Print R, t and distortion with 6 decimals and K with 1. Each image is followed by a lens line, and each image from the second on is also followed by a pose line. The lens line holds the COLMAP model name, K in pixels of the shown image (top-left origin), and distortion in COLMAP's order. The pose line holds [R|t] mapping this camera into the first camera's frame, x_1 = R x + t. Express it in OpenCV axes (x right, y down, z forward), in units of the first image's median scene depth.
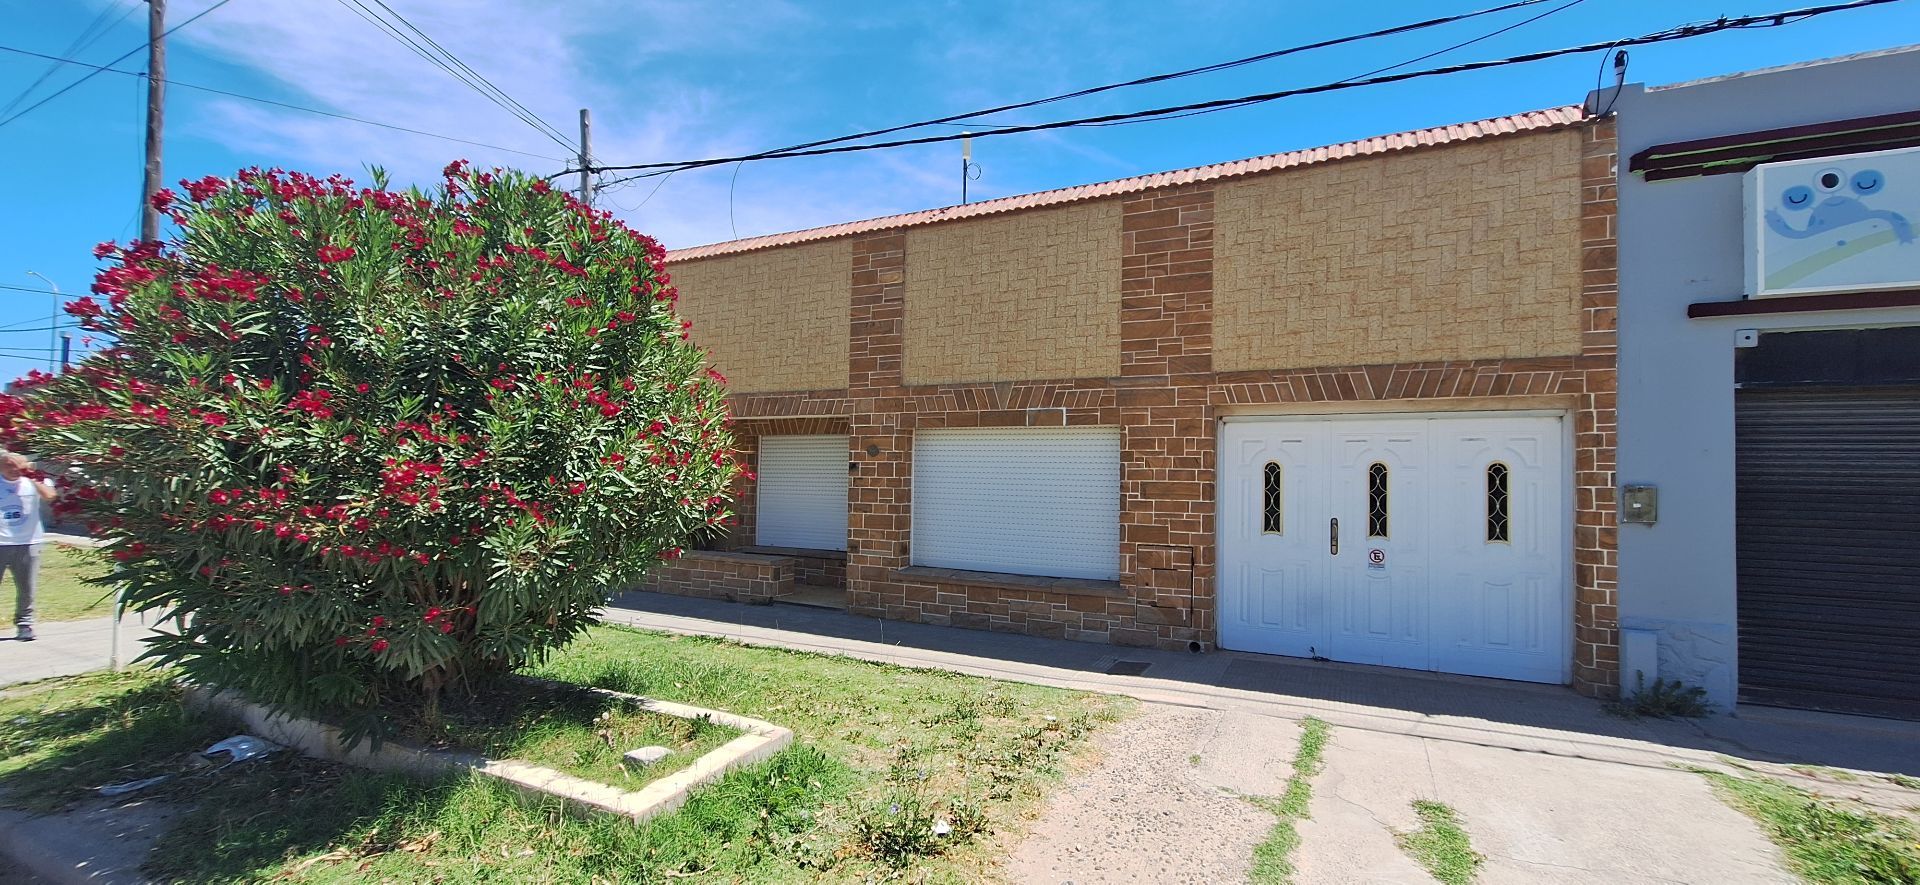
lens RADIAL K [[757.5, 0, 962.1], [0, 757.5, 445.8], [0, 0, 1]] dist [0.000958, 0.001399]
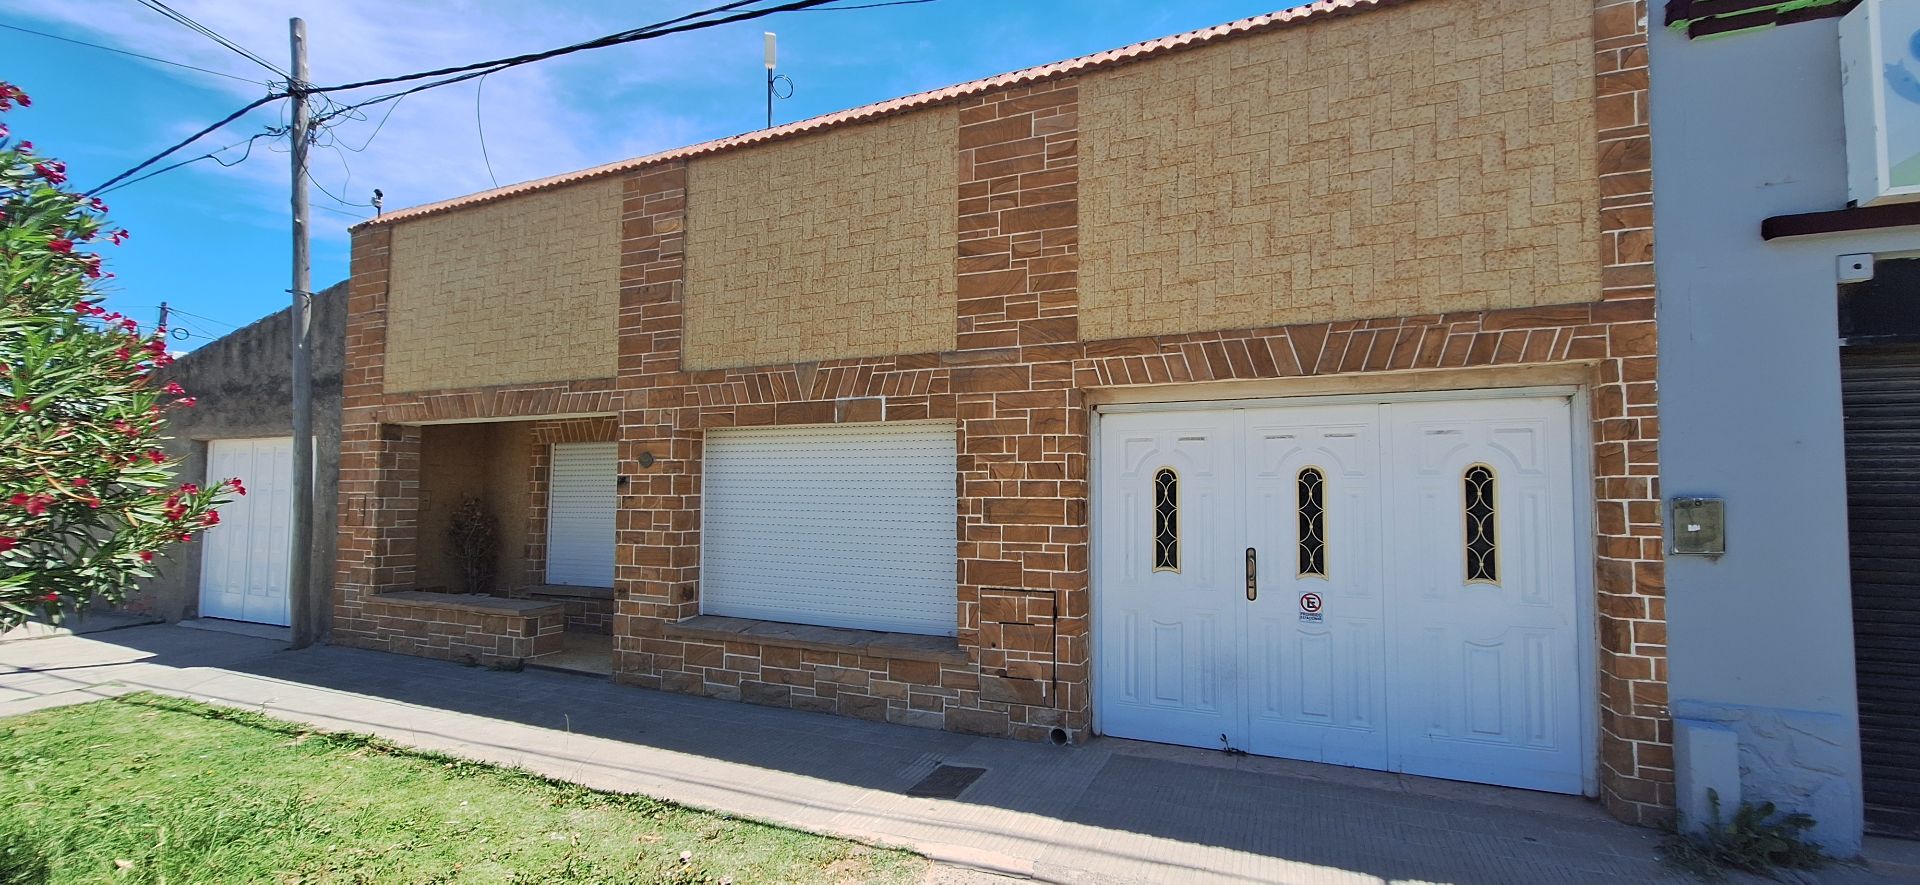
lens RADIAL K [[757.5, 0, 958.8], [0, 757.5, 443.6], [0, 0, 1]] dist [0.000958, 0.001399]
pose [[0.998809, -0.007892, 0.048141, 0.192994], [0.009017, 0.999690, -0.023187, 0.013478], [-0.047943, 0.023594, 0.998571, 0.319463]]
